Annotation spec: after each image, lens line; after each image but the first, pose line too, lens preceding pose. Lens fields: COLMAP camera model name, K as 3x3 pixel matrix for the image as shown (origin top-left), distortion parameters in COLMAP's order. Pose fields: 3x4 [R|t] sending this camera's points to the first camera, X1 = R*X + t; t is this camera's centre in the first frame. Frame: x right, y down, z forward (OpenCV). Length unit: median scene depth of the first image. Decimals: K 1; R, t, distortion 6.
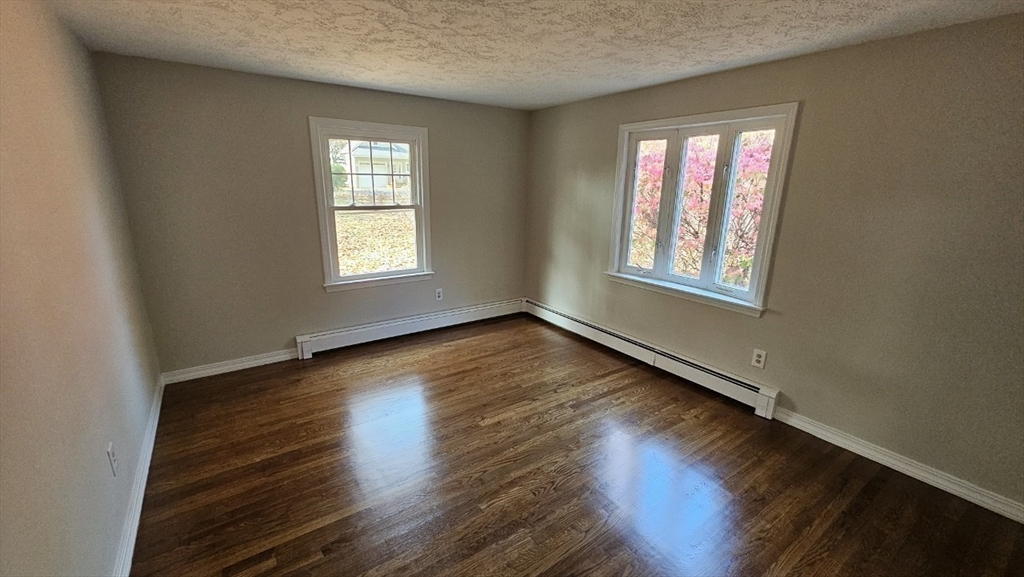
lens RADIAL K [[416.5, 0, 507.9], [0, 416.5, 291.4], [0, 0, 1]] dist [-0.000816, 0.000562]
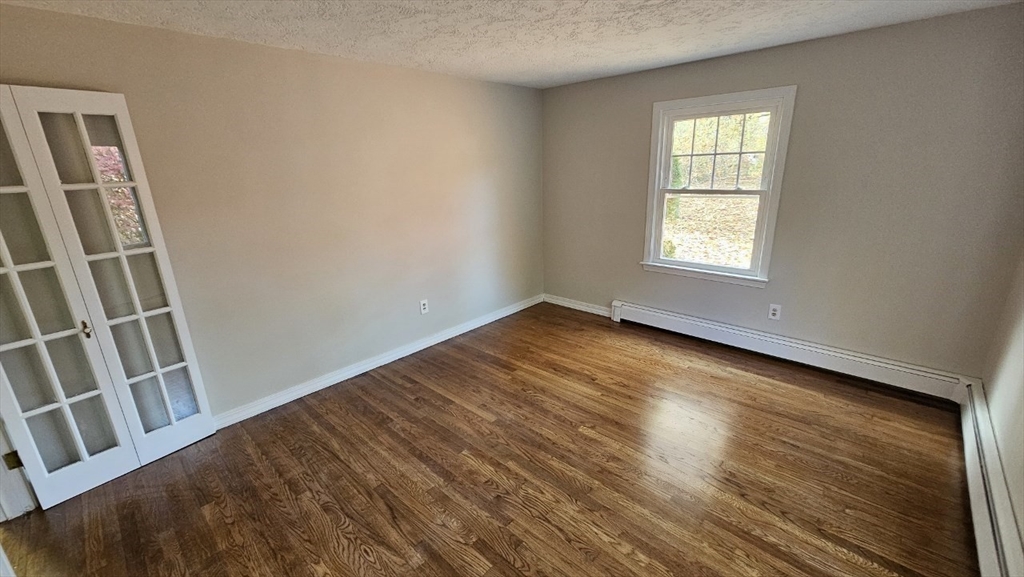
lens RADIAL K [[417.6, 0, 508.2], [0, 417.6, 291.5], [0, 0, 1]] dist [-0.000584, 0.000113]
pose [[0.200438, 0.262734, -0.943819, 0.522934], [-0.216287, 0.951467, 0.218931, -0.104854], [0.955534, 0.160254, 0.247536, 0.420273]]
